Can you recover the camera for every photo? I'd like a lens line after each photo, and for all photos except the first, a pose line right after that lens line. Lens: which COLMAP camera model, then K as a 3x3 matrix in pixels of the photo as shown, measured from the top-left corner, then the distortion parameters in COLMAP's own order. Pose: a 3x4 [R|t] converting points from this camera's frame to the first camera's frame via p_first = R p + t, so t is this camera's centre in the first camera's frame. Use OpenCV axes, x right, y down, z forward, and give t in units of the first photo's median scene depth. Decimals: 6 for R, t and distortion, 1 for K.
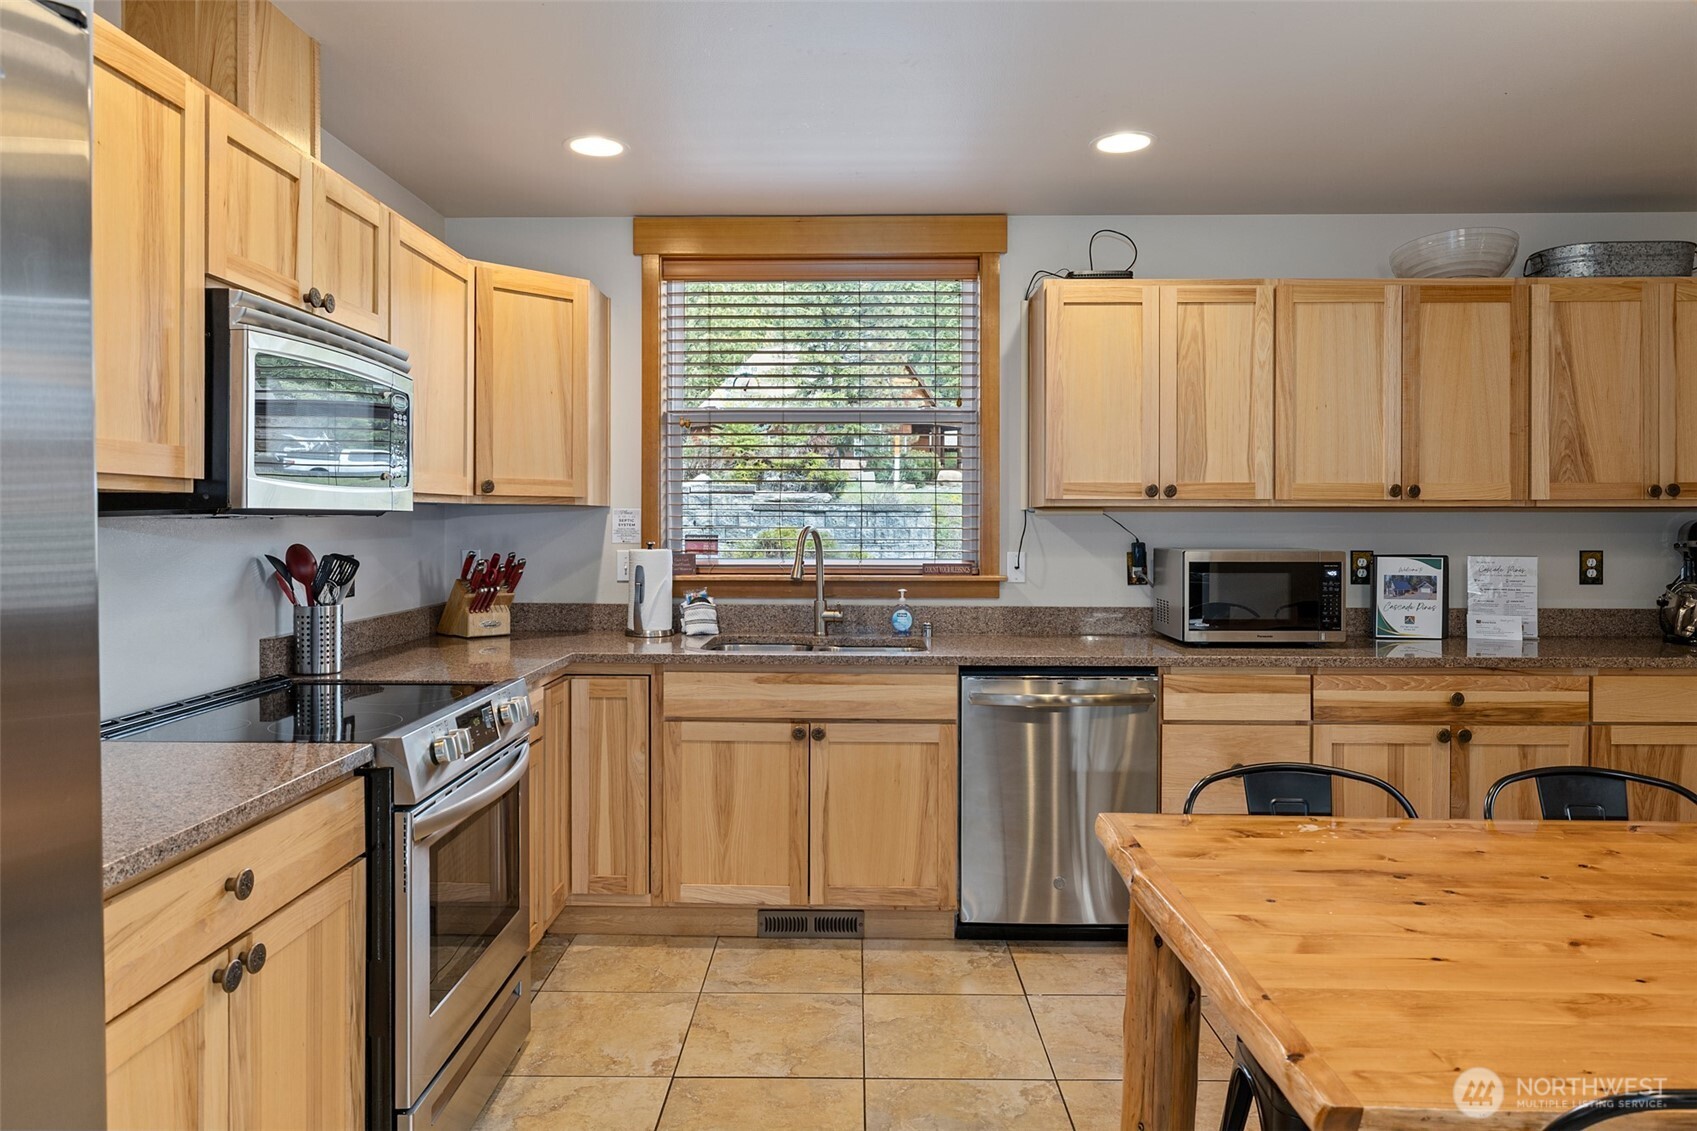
lens RADIAL K [[1066.1, 0, 849.0], [0, 1066.1, 528.9], [0, 0, 1]] dist [-0.009430, 0.007083]
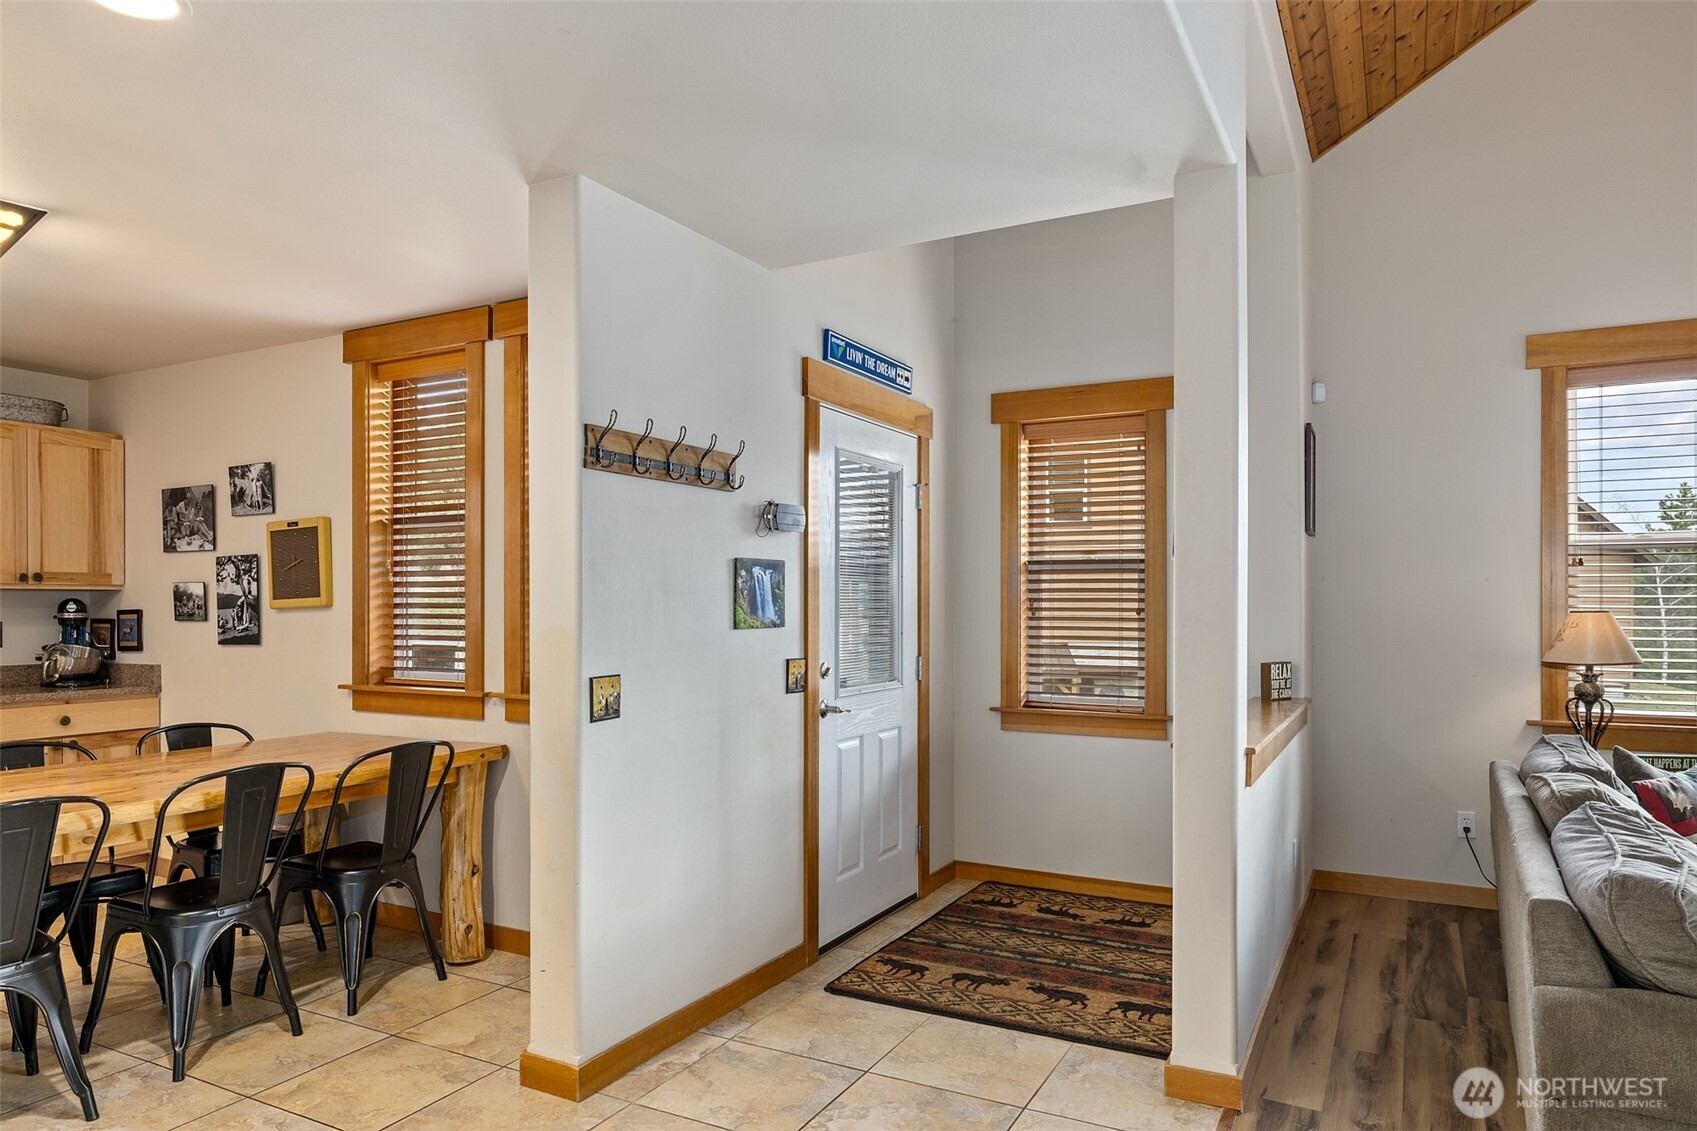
lens RADIAL K [[1050.5, 0, 811.9], [0, 1050.5, 605.9], [0, 0, 1]] dist [0.007558, -0.006385]
pose [[0.470327, -0.001945, 0.882490, 0.029653], [0.007681, 0.999969, -0.001889, 0.012585], [-0.882459, 0.007667, 0.470328, -0.581524]]
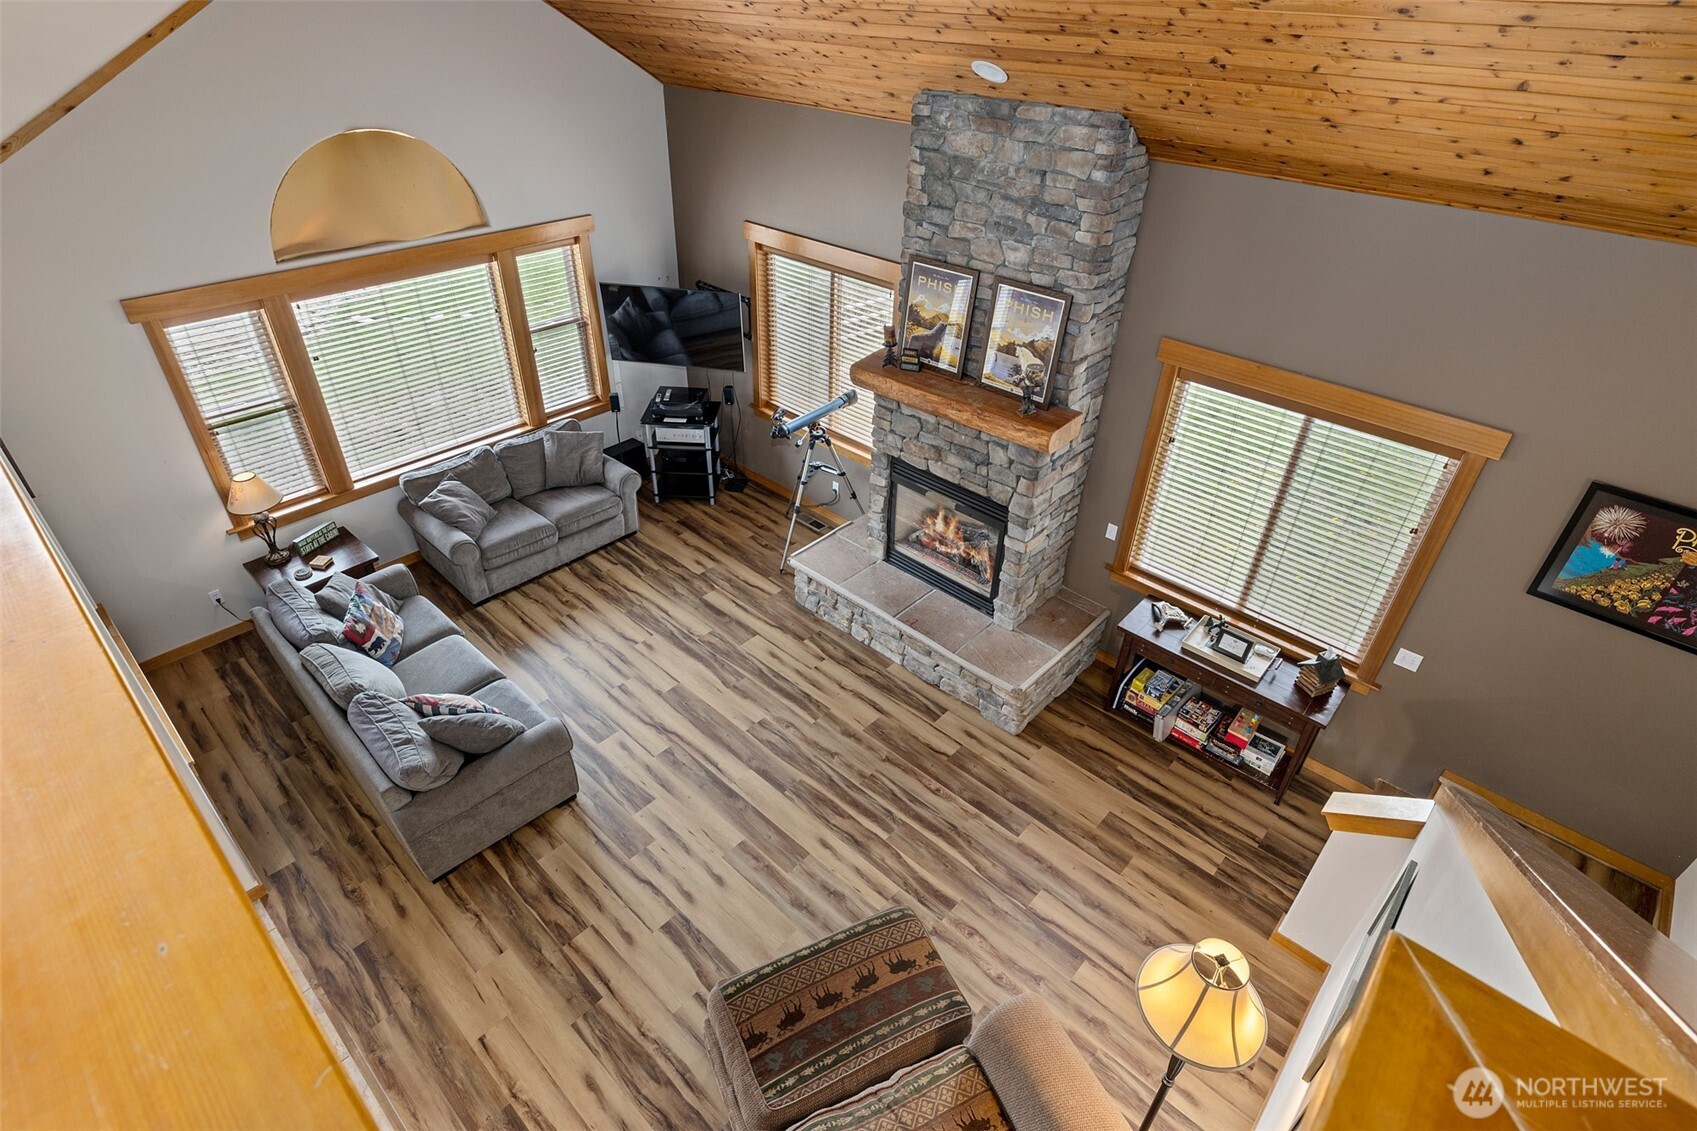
lens RADIAL K [[861.0, 0, 845.3], [0, 861.0, 559.4], [0, 0, 1]] dist [-0.000536, 0.000140]
pose [[-0.748084, -0.392247, 0.535269, -0.323162], [-0.018167, 0.818412, 0.574344, -0.854755], [-0.663356, 0.419933, -0.619367, -0.471985]]
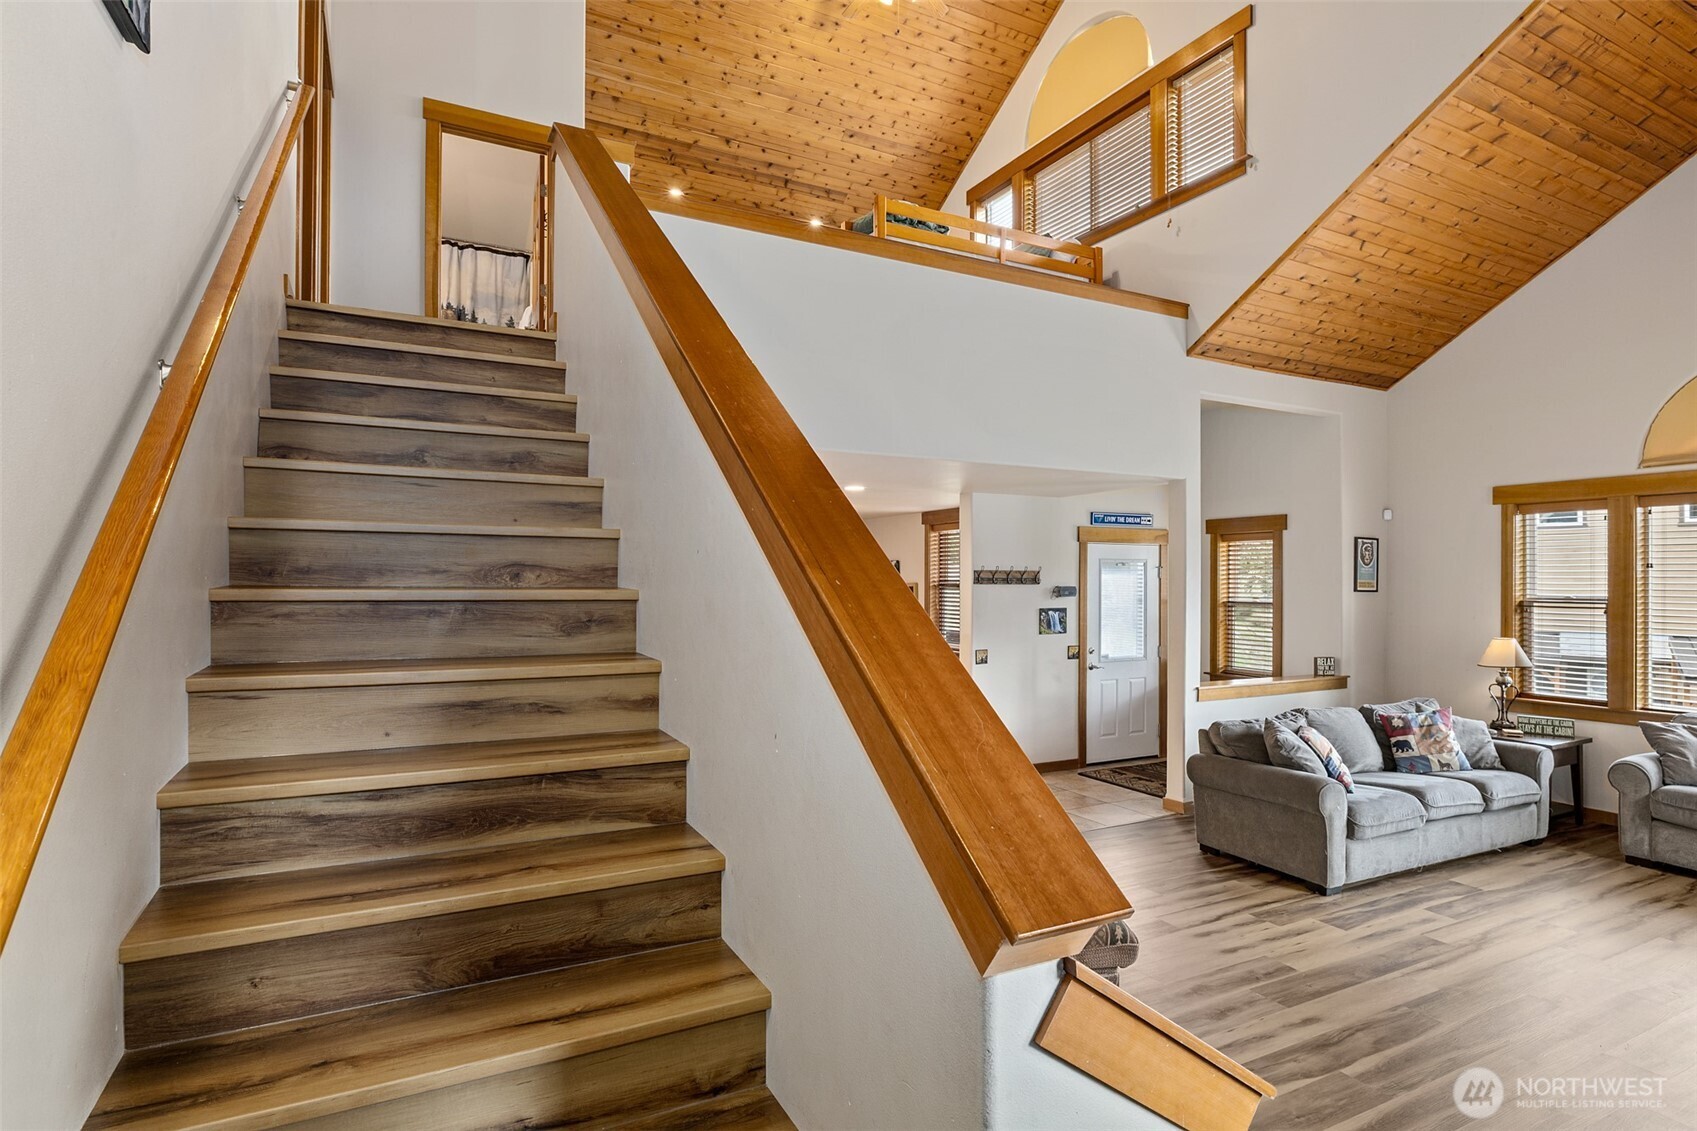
lens RADIAL K [[861.0, 0, 837.7], [0, 861.0, 571.0], [0, 0, 1]] dist [-0.000536, 0.000140]
pose [[0.881358, 0.004514, 0.472427, -0.662869], [0.002003, 0.999910, -0.013291, -0.107039], [-0.472444, 0.012661, 0.881270, -1.805252]]
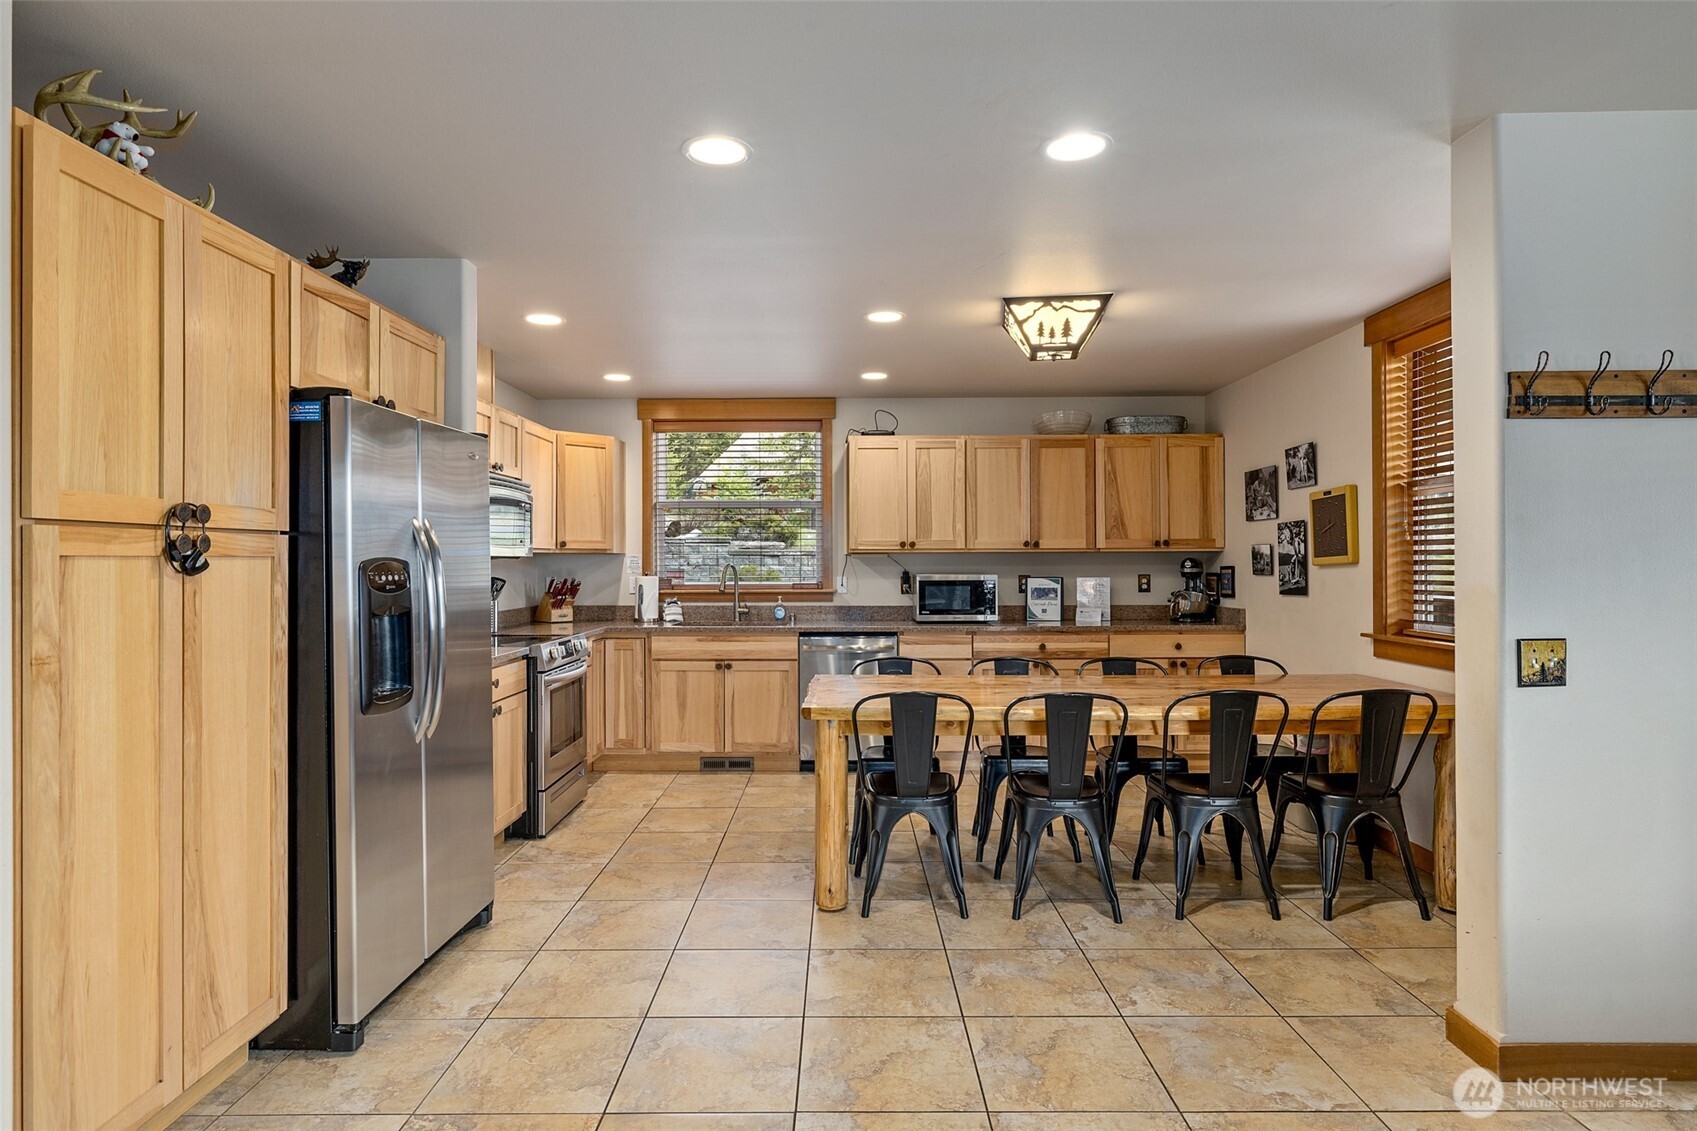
lens RADIAL K [[910.8, 0, 864.8], [0, 910.8, 561.9], [0, 0, 1]] dist [-0.002422, 0.004173]
pose [[0.999637, -0.005311, 0.026412, 0.177874], [0.005566, 0.999938, -0.009608, 0.012309], [-0.026360, 0.009751, 0.999605, -0.705974]]
